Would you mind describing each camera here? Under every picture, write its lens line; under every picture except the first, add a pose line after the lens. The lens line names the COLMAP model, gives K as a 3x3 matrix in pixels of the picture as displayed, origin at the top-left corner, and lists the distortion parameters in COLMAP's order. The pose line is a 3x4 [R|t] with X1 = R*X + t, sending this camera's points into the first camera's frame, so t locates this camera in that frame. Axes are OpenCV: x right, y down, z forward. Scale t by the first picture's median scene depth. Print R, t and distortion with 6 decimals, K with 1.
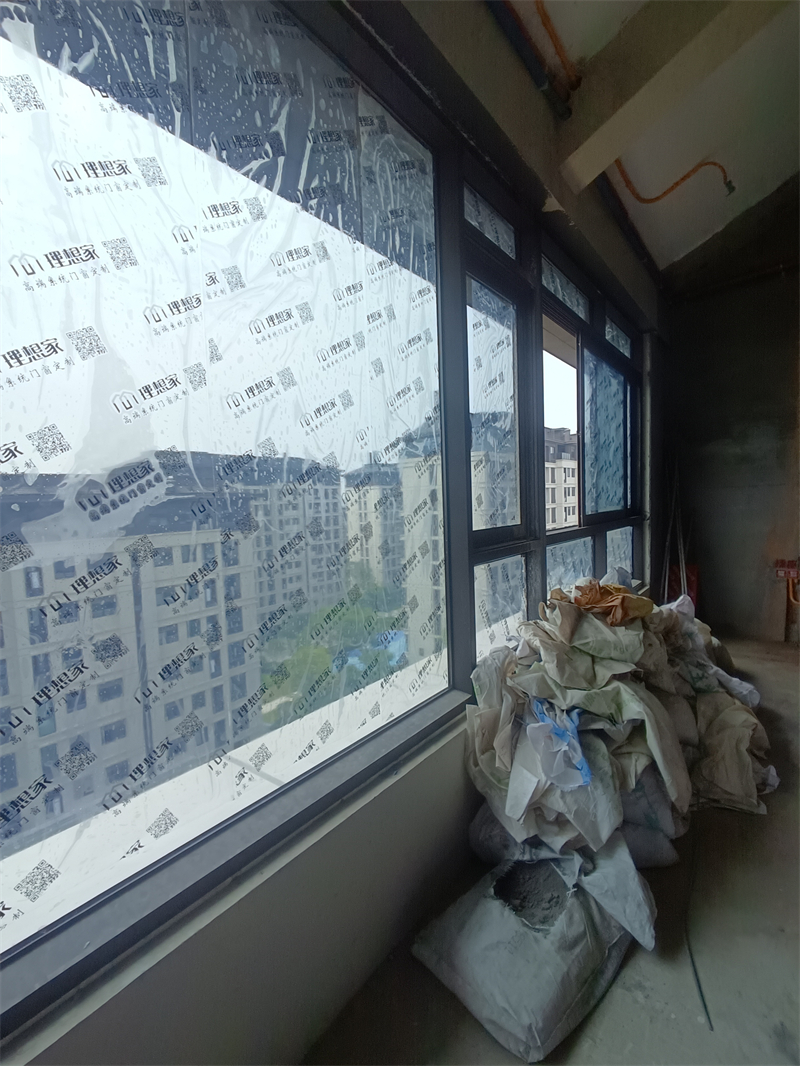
lens RADIAL K [[490.6, 0, 404.0], [0, 490.6, 534.3], [0, 0, 1]] dist [-0.005271, 0.001482]
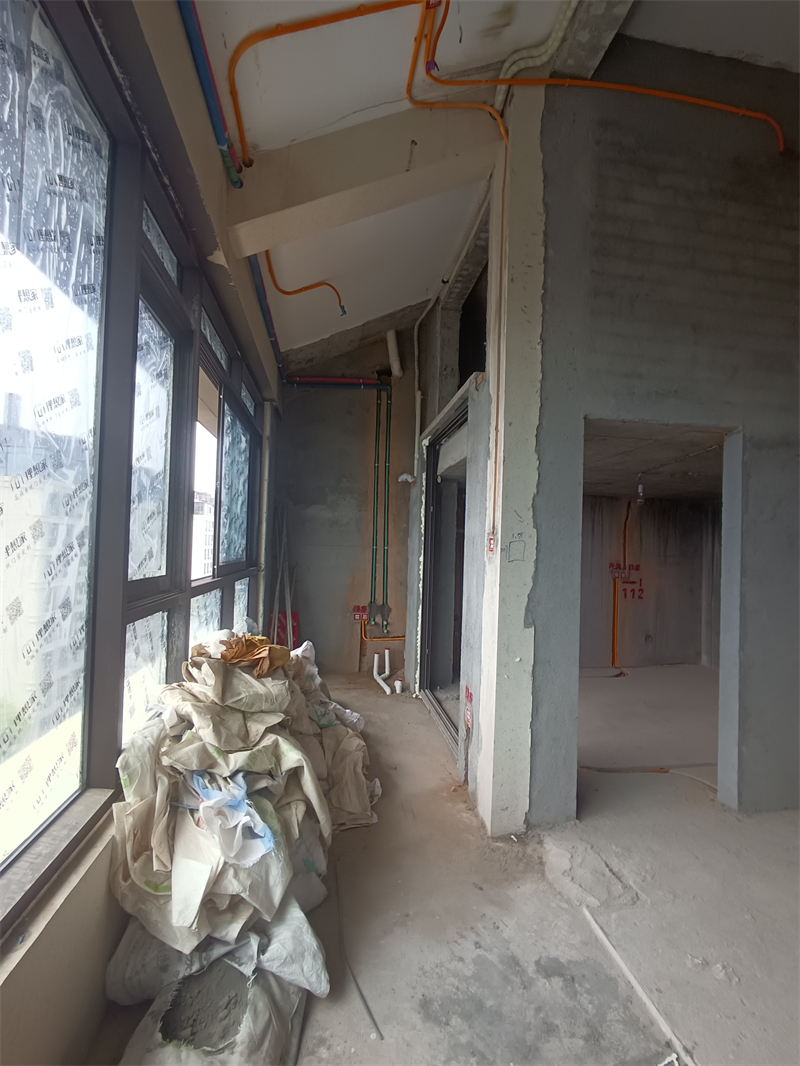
lens RADIAL K [[490.6, 0, 403.7], [0, 490.6, 533.8], [0, 0, 1]] dist [-0.005271, 0.001482]
pose [[0.686820, 0.081723, 0.722219, -0.151838], [-0.011637, 0.994768, -0.101497, -0.012489], [-0.726734, 0.061306, 0.684177, 0.085444]]
